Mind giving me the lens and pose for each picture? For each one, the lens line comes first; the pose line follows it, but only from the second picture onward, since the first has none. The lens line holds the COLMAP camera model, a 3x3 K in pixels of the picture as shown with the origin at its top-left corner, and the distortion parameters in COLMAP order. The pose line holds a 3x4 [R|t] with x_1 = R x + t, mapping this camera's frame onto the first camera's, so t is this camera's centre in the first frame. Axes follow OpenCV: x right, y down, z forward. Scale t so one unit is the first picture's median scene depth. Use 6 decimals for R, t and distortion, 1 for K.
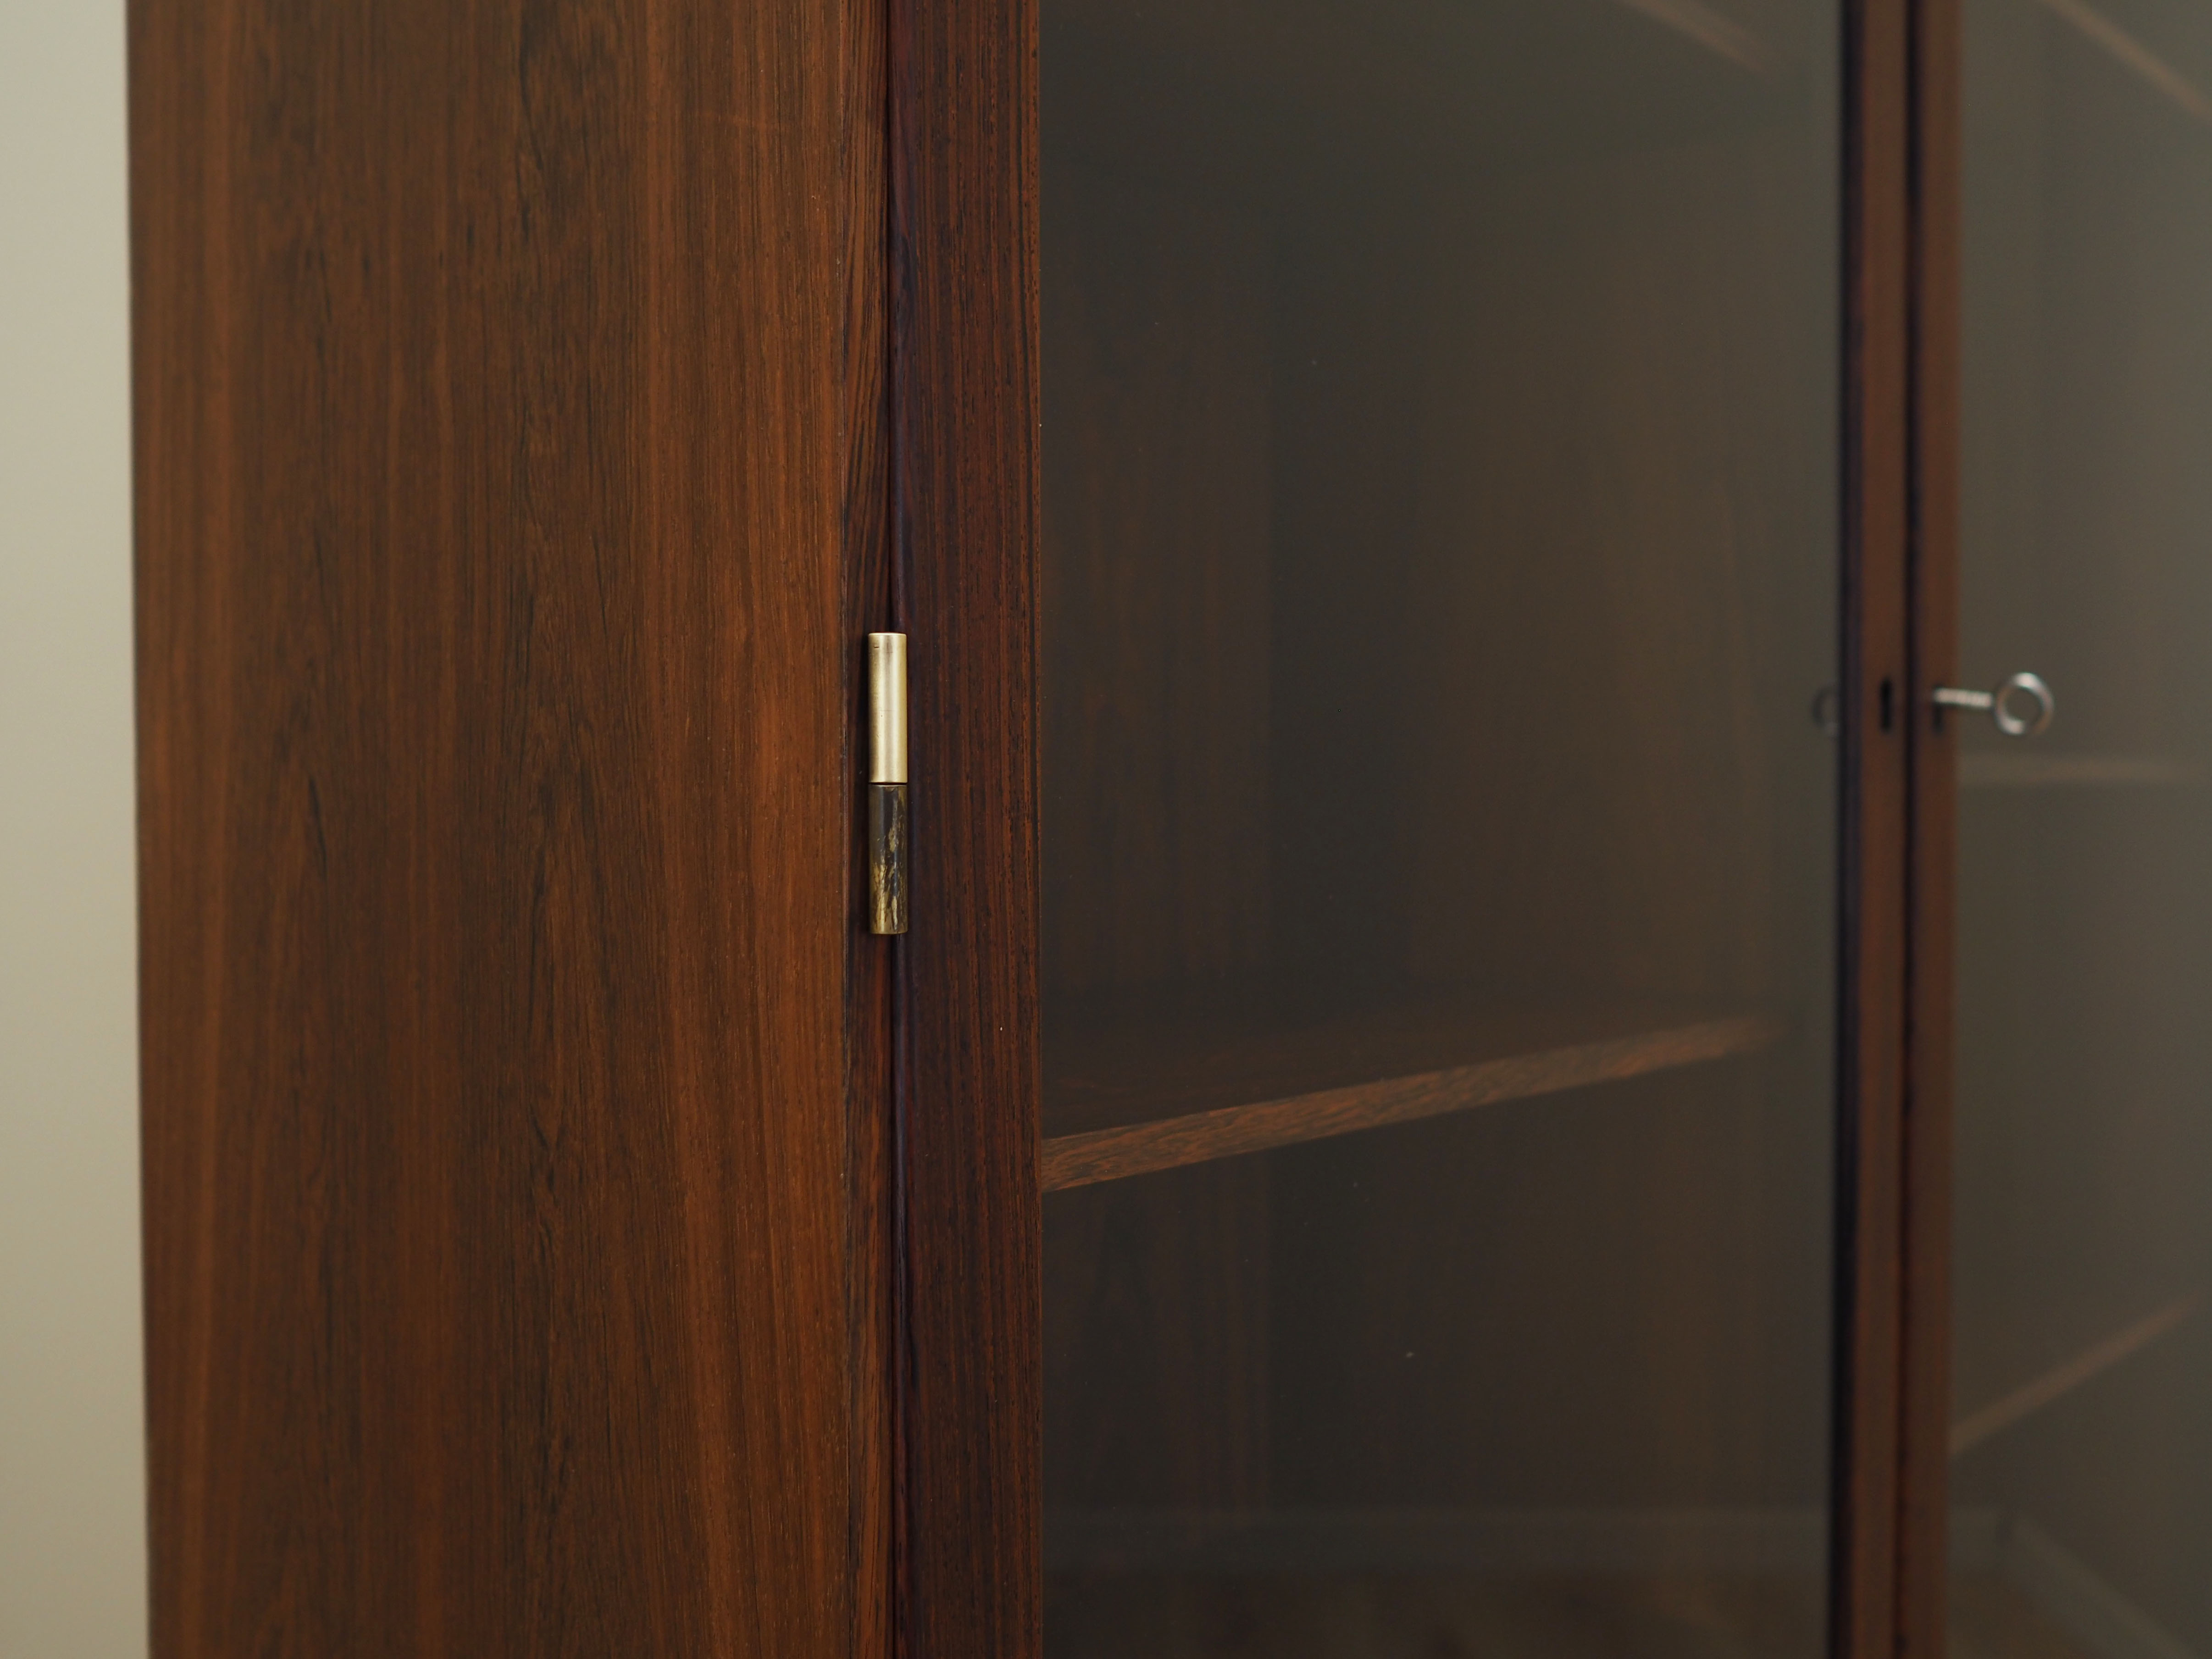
lens RADIAL K [[2651.1, 0, 1109.0], [0, 2651.1, 837.6], [0, 0, 1]] dist [-0.026769, 0.000000]
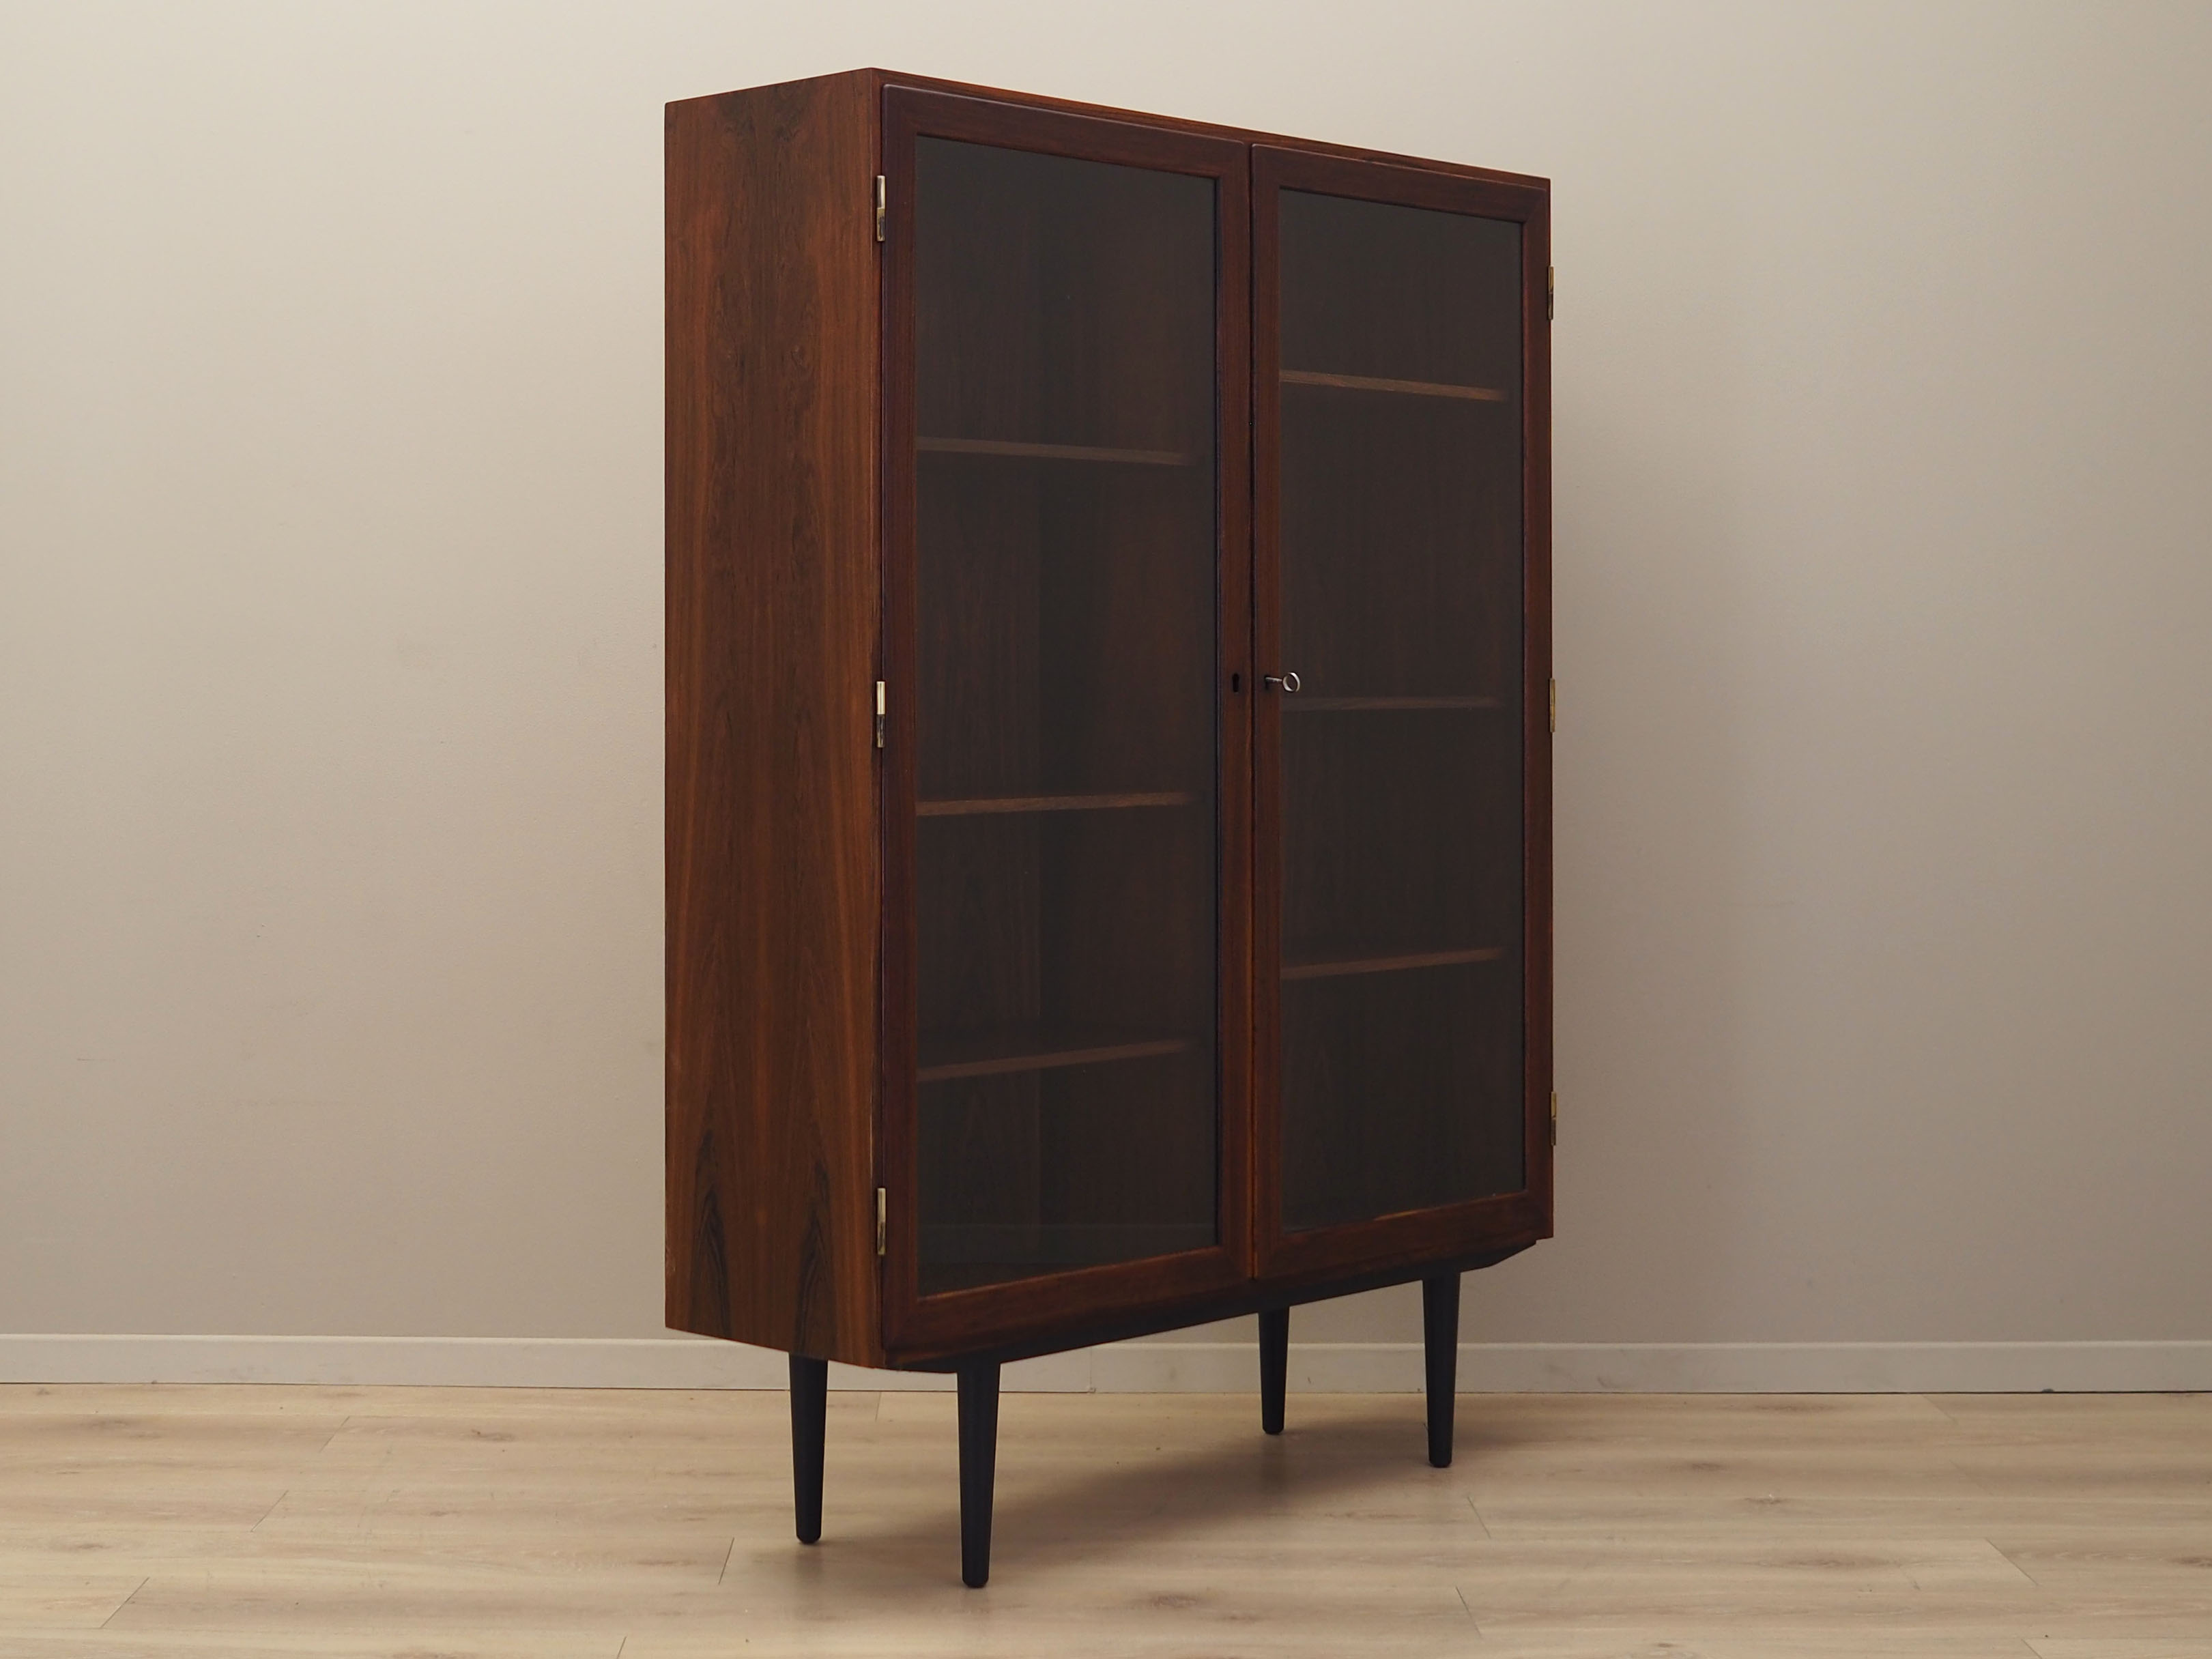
lens RADIAL K [[3798.6, 0, 1102.3], [0, 3798.6, 826.0], [0, 0, 1]] dist [-0.054030, 0.000000]
pose [[0.999569, 0.003778, -0.029122, 0.463111], [-0.003299, 0.999859, 0.016487, 0.059313], [0.029180, -0.016384, 0.999440, -5.234621]]
